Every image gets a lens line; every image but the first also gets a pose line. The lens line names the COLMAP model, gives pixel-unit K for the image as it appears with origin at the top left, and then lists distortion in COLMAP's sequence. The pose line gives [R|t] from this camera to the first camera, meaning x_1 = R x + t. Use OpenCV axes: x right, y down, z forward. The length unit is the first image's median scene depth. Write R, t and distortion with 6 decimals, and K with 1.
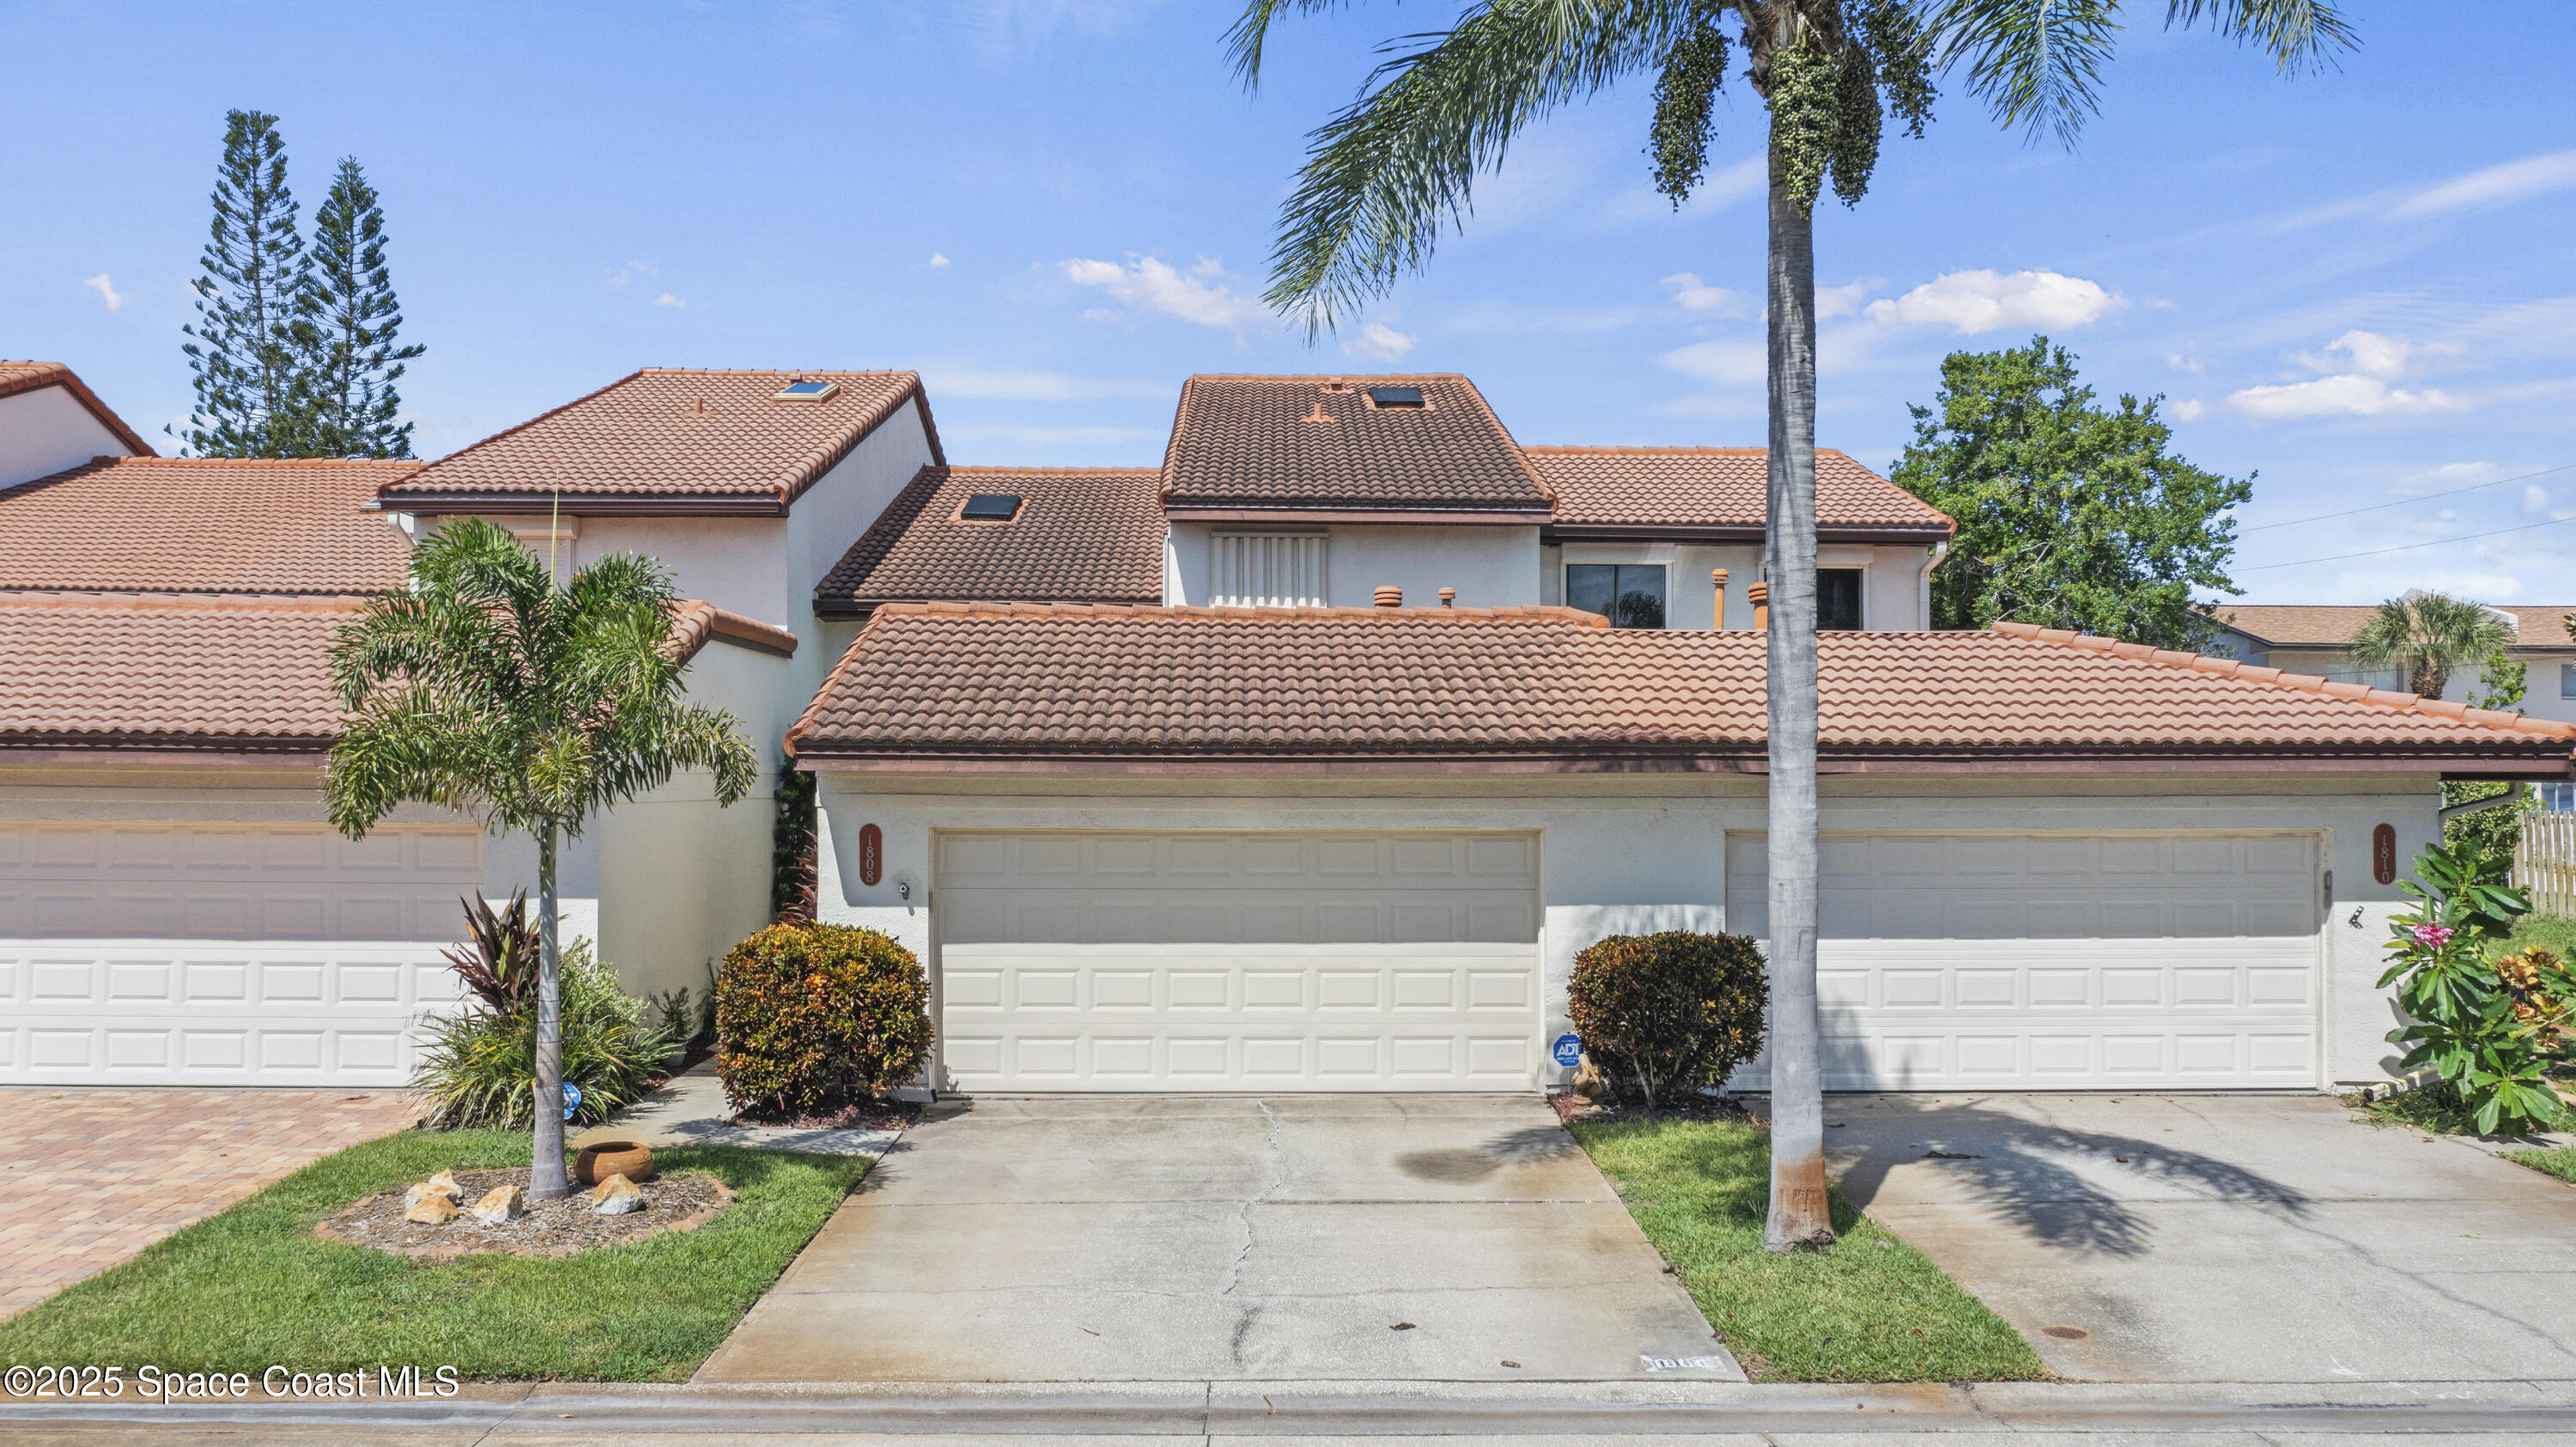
lens RADIAL K [[2065.5, 0, 1286.1], [0, 2065.5, 738.6], [0, 0, 1]] dist [-0.010328, -0.000902]
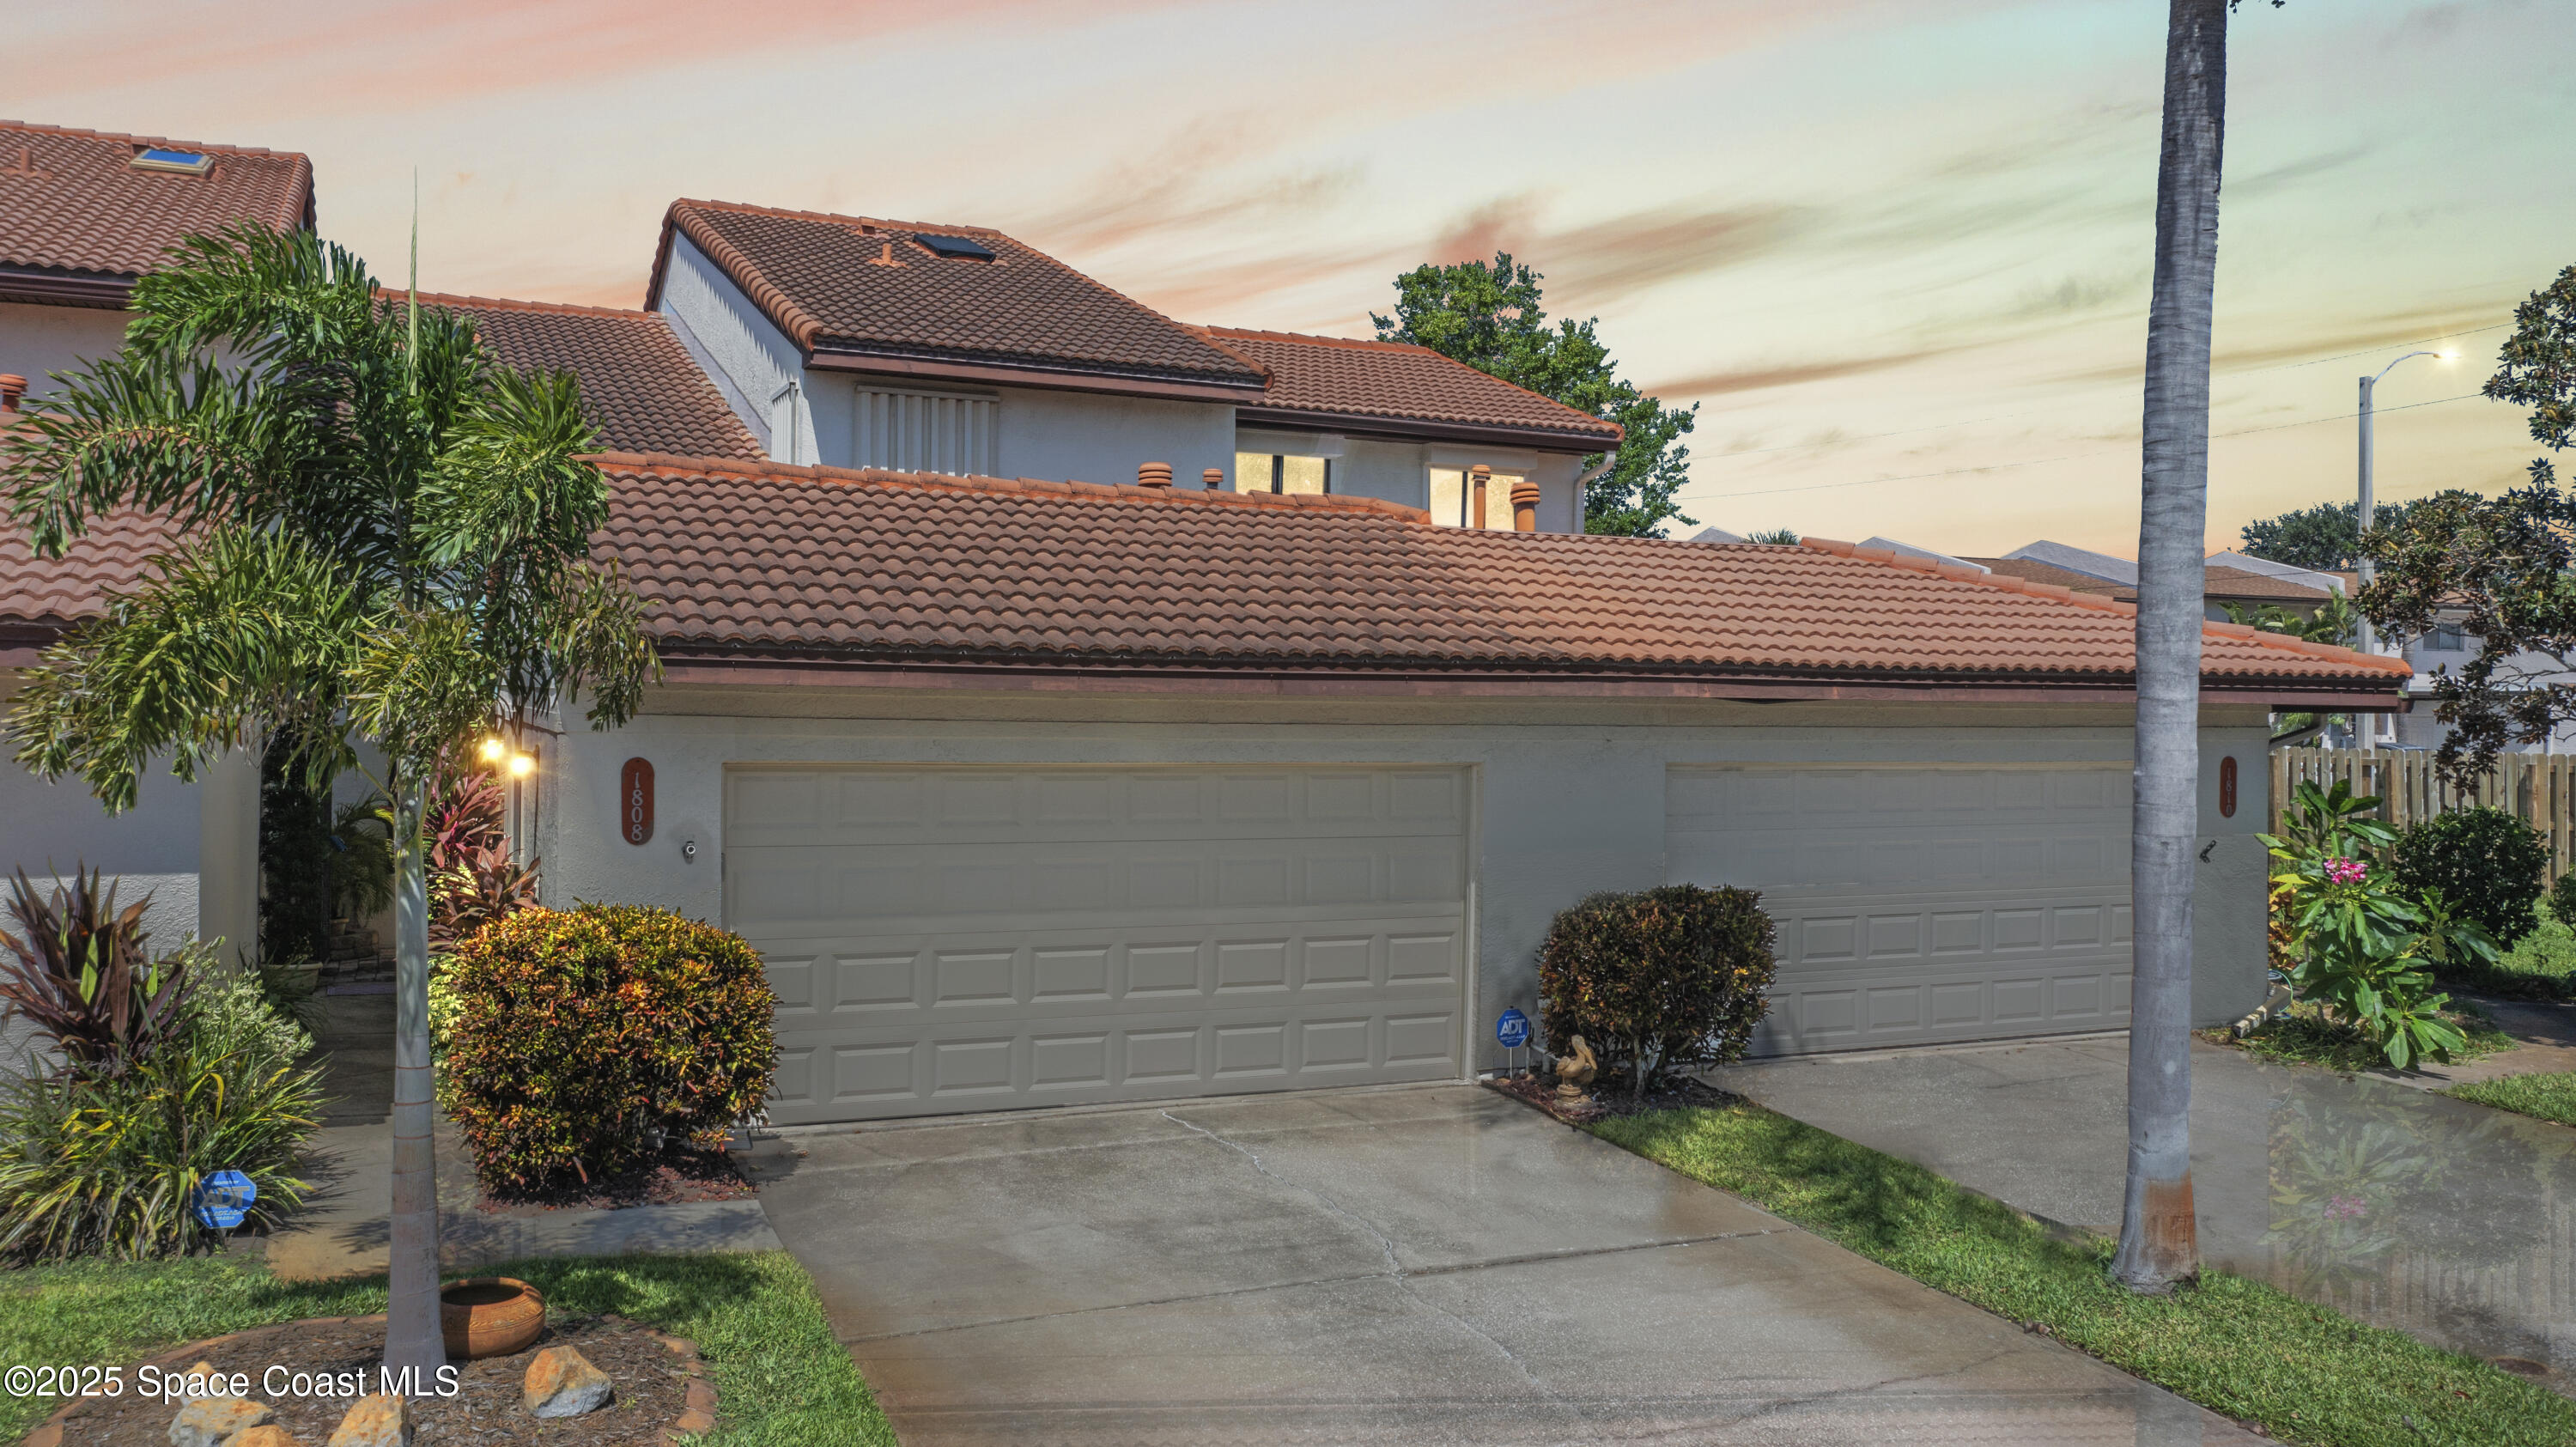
lens RADIAL K [[2065.5, 0, 1289.2], [0, 2065.5, 706.8], [0, 0, 1]] dist [-0.010328, -0.000902]
pose [[0.919585, 0.008987, 0.392788, -0.278212], [-0.020183, 0.999499, 0.024383, 0.002807], [-0.392372, -0.030350, 0.919306, 0.275600]]
